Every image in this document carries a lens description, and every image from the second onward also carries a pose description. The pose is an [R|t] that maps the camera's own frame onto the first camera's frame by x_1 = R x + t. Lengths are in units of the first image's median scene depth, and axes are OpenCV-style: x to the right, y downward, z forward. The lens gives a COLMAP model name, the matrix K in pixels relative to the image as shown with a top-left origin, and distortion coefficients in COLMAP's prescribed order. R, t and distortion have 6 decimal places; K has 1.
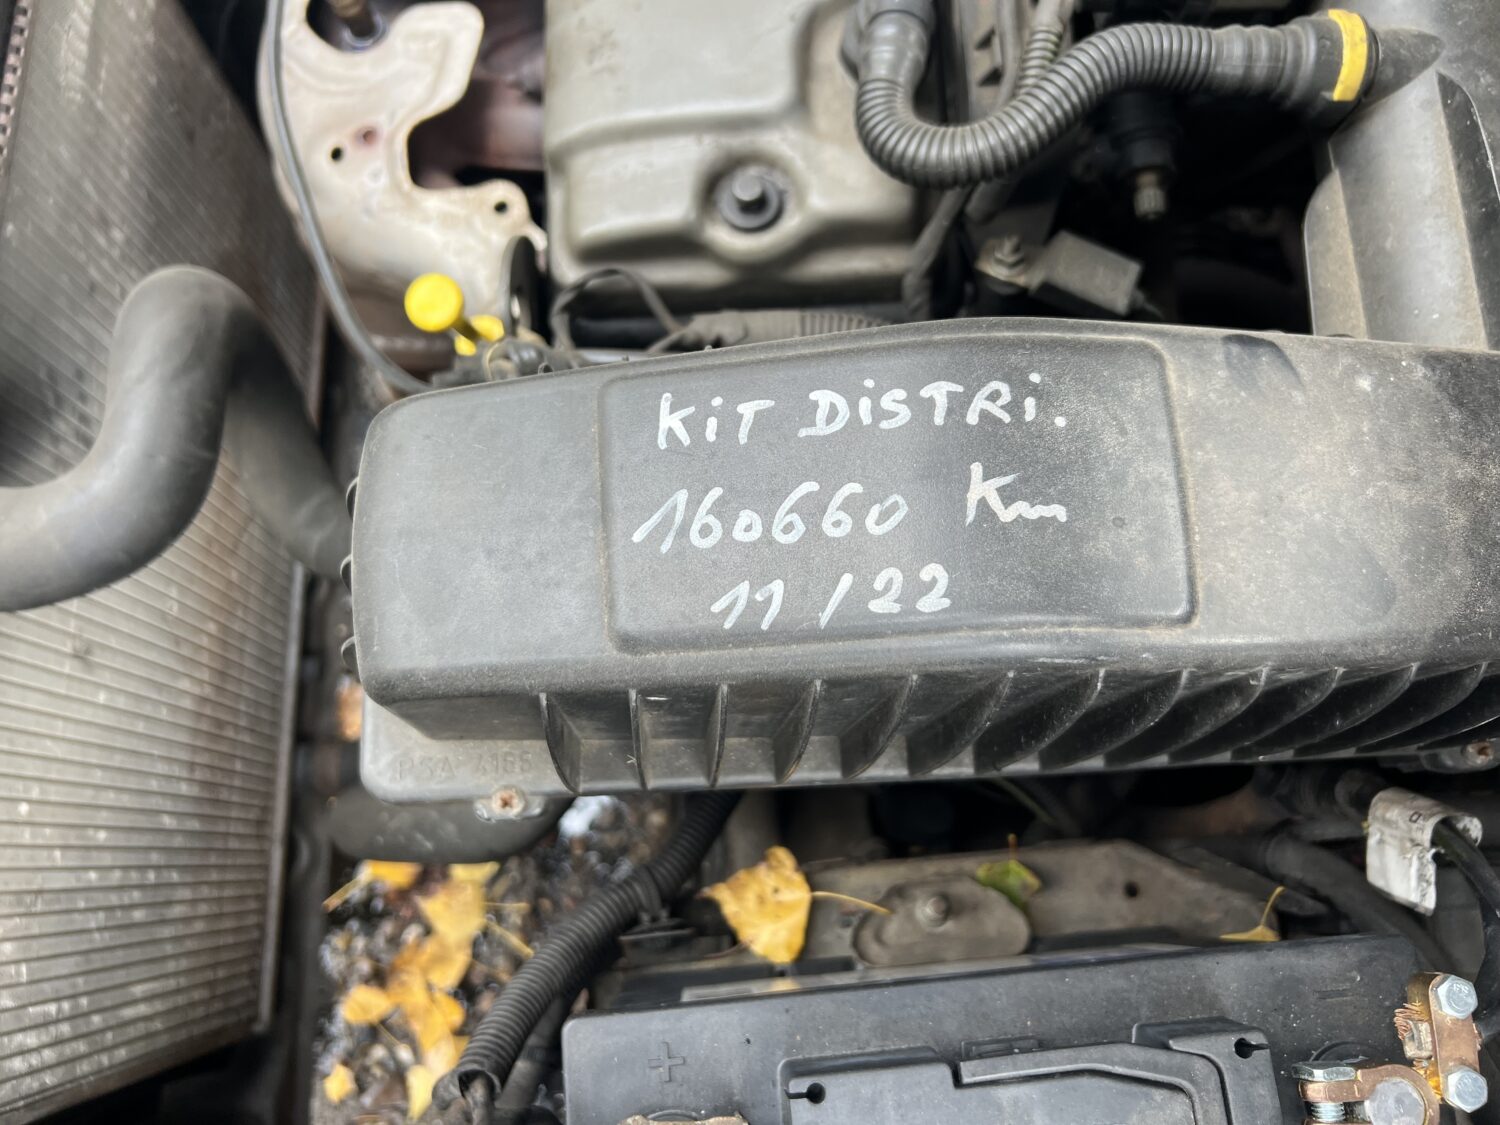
lens RADIAL K [[1113.8, 0, 750.0], [0, 1113.8, 562.5], [0, 0, 1]] dist [0.039864, -0.007827]
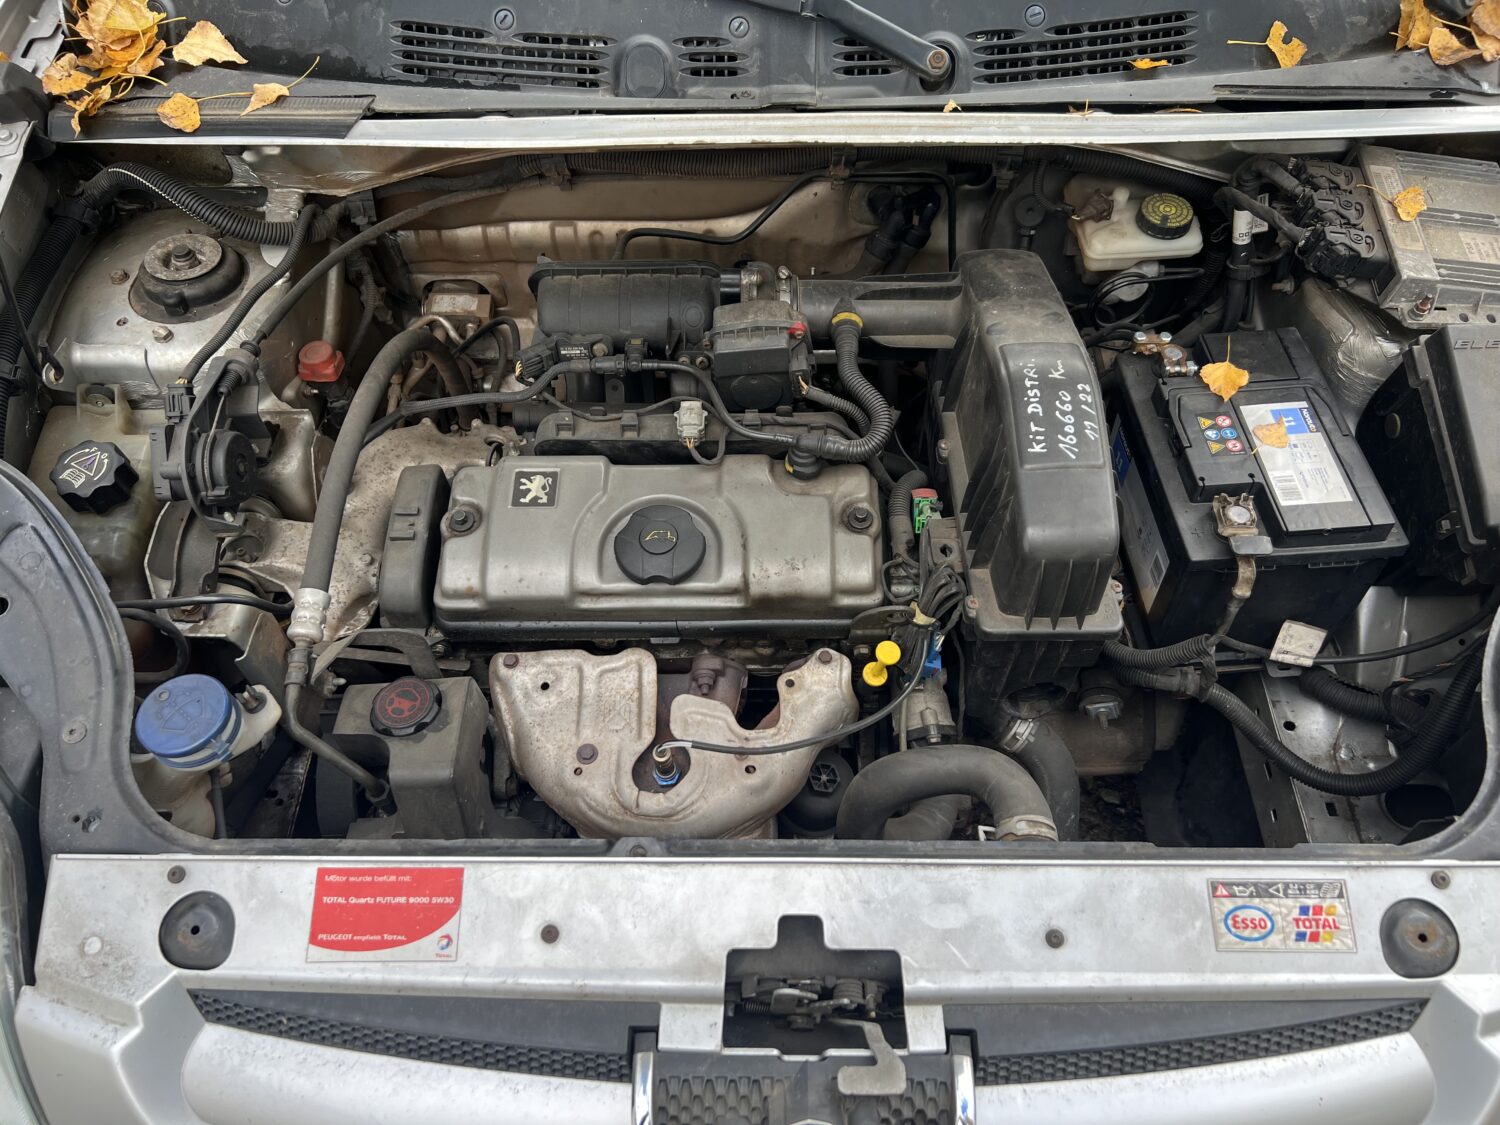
lens RADIAL K [[1113.8, 0, 750.0], [0, 1113.8, 562.5], [0, 0, 1]] dist [0.039864, -0.007827]
pose [[0.034347, -0.815358, 0.577938, -2.426691], [0.971496, 0.162956, 0.172162, -1.554973], [-0.234553, 0.555551, 0.797714, -1.355668]]
